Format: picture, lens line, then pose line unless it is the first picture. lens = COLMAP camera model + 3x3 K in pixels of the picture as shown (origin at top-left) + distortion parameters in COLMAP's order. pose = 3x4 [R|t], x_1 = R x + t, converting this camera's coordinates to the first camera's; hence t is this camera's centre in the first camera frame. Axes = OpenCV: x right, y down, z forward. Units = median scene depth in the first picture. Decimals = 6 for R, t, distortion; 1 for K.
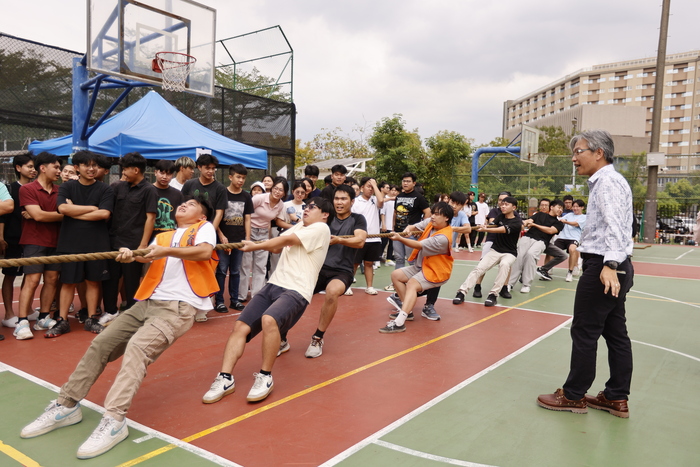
lens RADIAL K [[543.3, 0, 345.2], [0, 543.3, 237.0], [0, 0, 1]] dist [-0.028689, 0.097422]
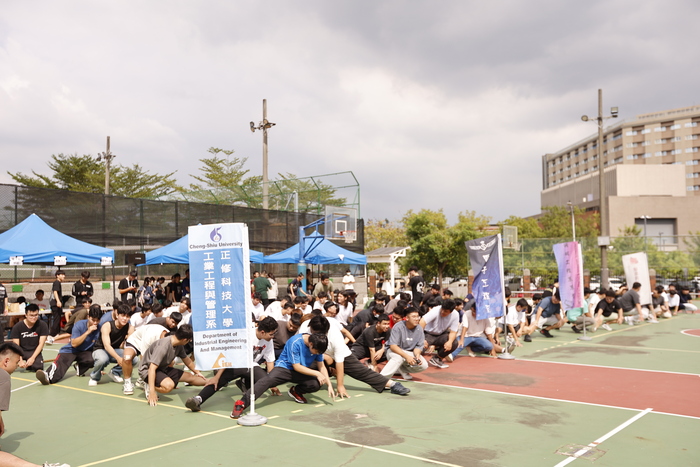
lens RADIAL K [[636.3, 0, 350.0], [0, 636.3, 233.5], [0, 0, 1]] dist [-0.014582, 0.154121]
pose [[0.999155, -0.034256, -0.022698, -0.055669], [0.031076, 0.991272, -0.128120, 0.028321], [0.026889, 0.127307, 0.991499, -0.566683]]
